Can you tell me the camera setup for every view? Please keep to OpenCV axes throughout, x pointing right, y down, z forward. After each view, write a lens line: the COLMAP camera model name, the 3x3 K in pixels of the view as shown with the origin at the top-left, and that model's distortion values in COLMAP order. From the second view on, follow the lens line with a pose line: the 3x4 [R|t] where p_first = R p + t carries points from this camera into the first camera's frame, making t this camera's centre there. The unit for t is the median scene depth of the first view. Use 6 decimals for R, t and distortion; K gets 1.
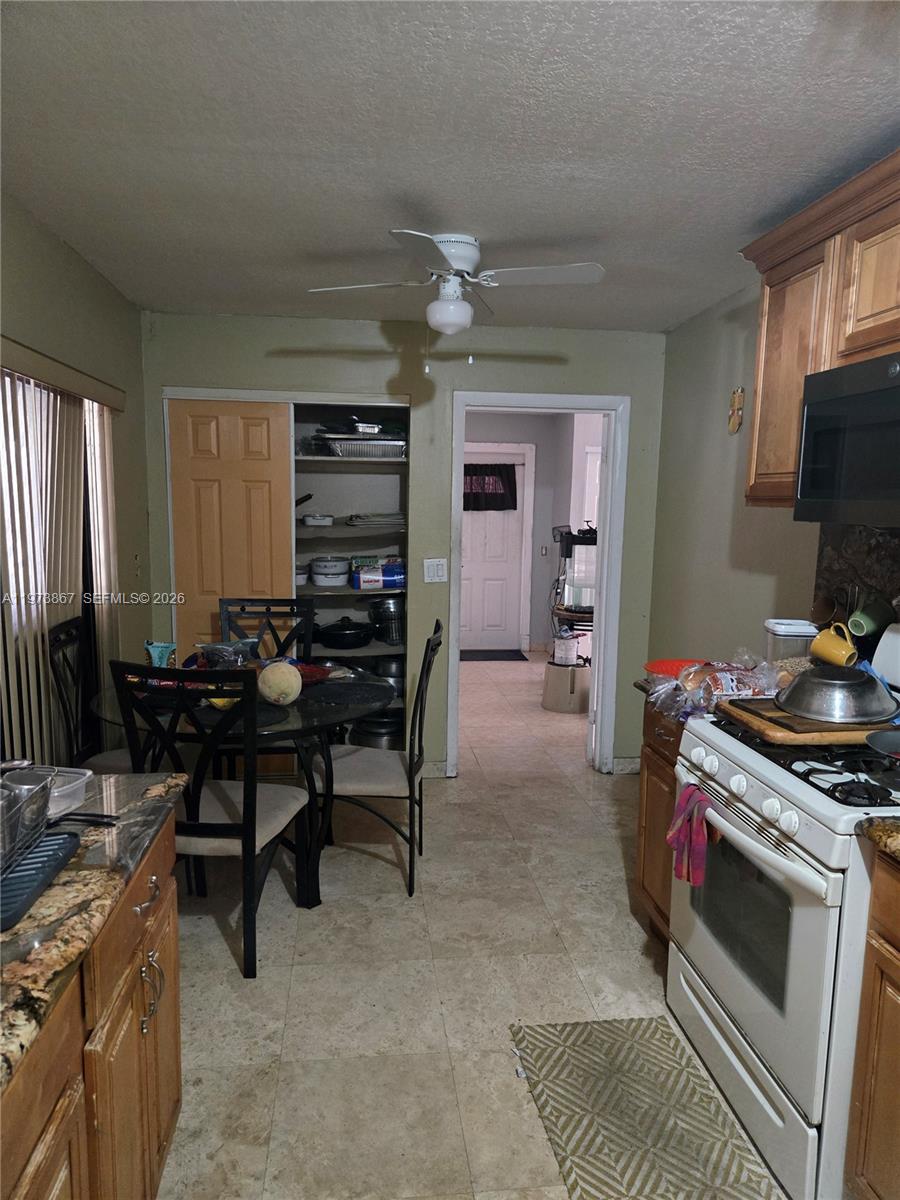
lens RADIAL K [[806.5, 0, 450.7], [0, 806.5, 611.7], [0, 0, 1]] dist [0.072591, -0.060440]
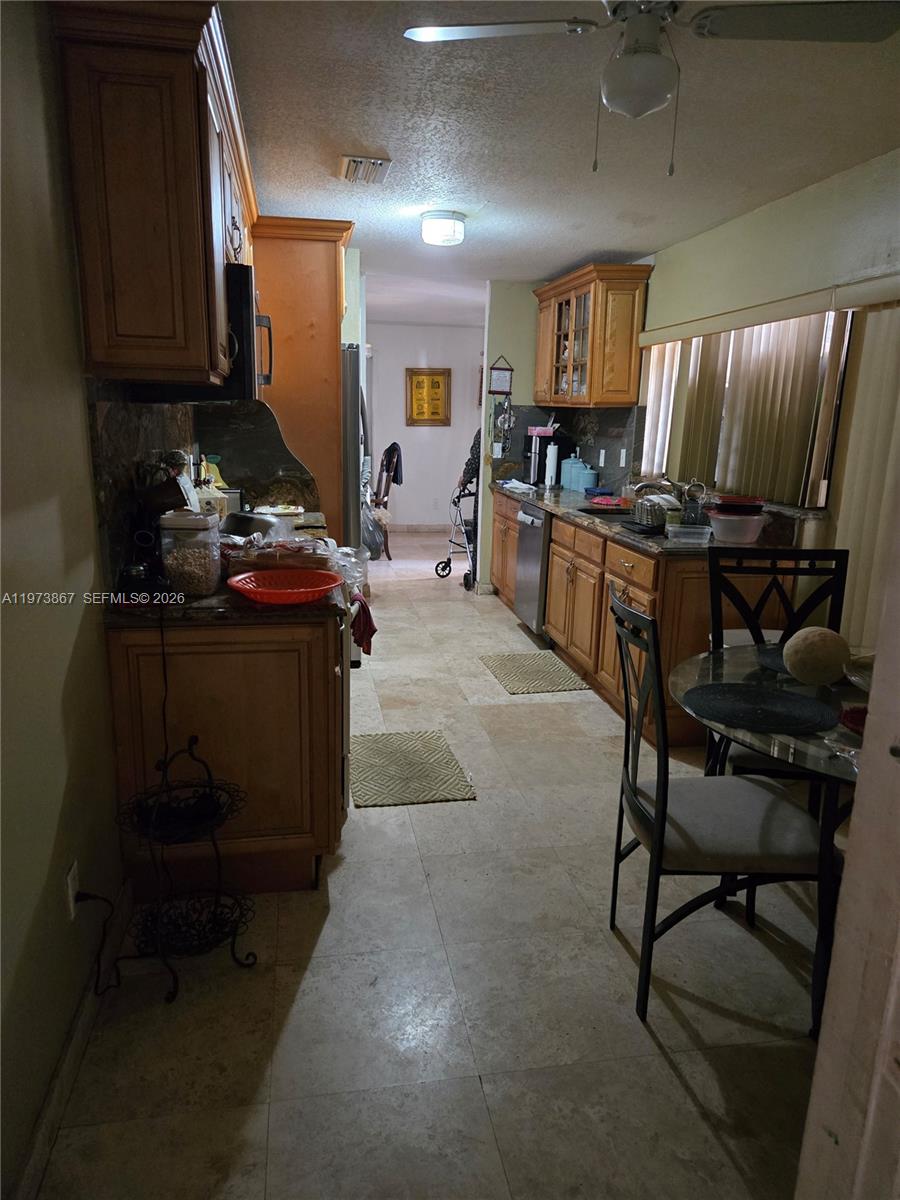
lens RADIAL K [[806.5, 0, 450.7], [0, 806.5, 611.7], [0, 0, 1]] dist [0.072591, -0.060440]
pose [[-0.997561, -0.023038, -0.065891, 0.123803], [-0.045762, 0.928649, 0.368127, -0.151227], [0.052709, 0.370245, -0.927438, 1.249248]]
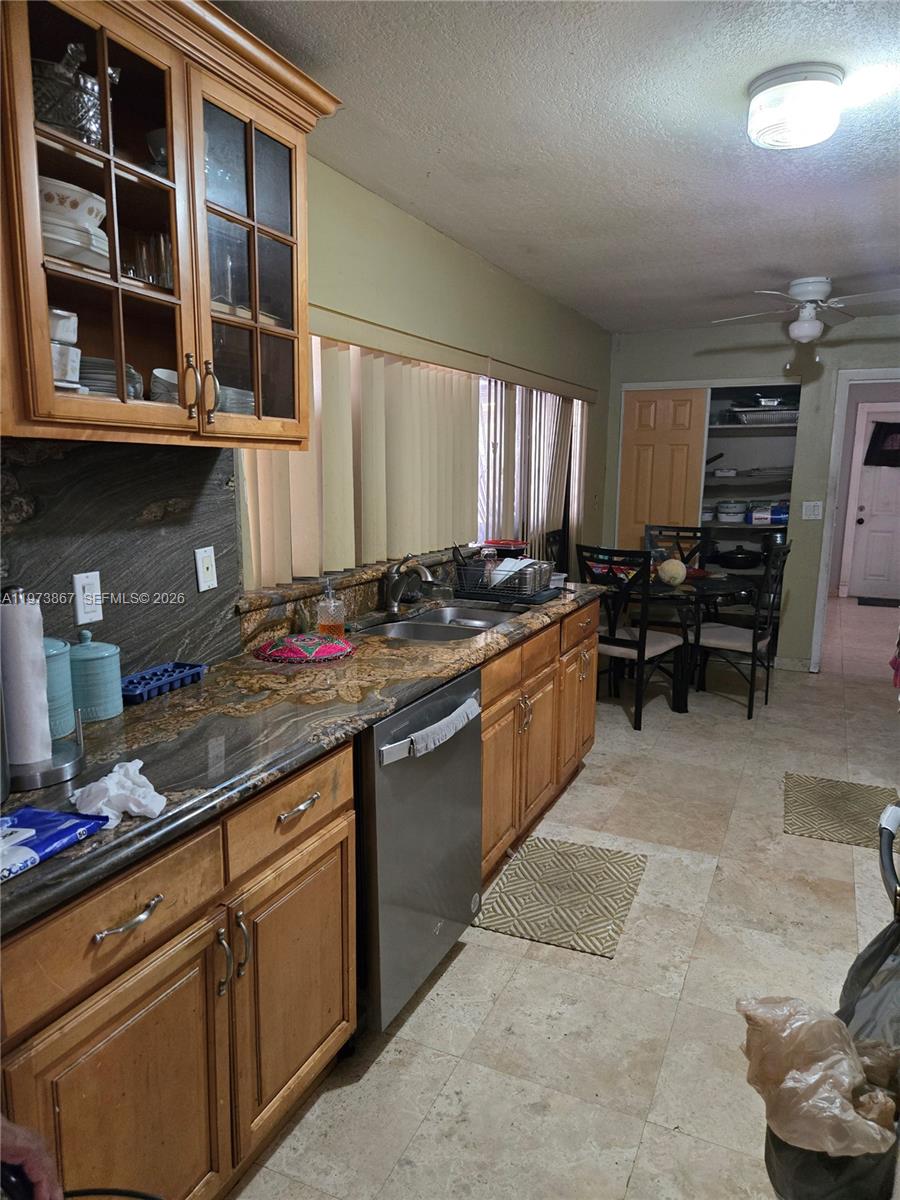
lens RADIAL K [[806.5, 0, 450.7], [0, 806.5, 611.7], [0, 0, 1]] dist [0.072591, -0.060440]
pose [[0.851514, 0.087644, -0.516954, 0.191843], [-0.065186, 0.995977, 0.061484, 0.072994], [0.520264, -0.018657, 0.853802, -0.456137]]
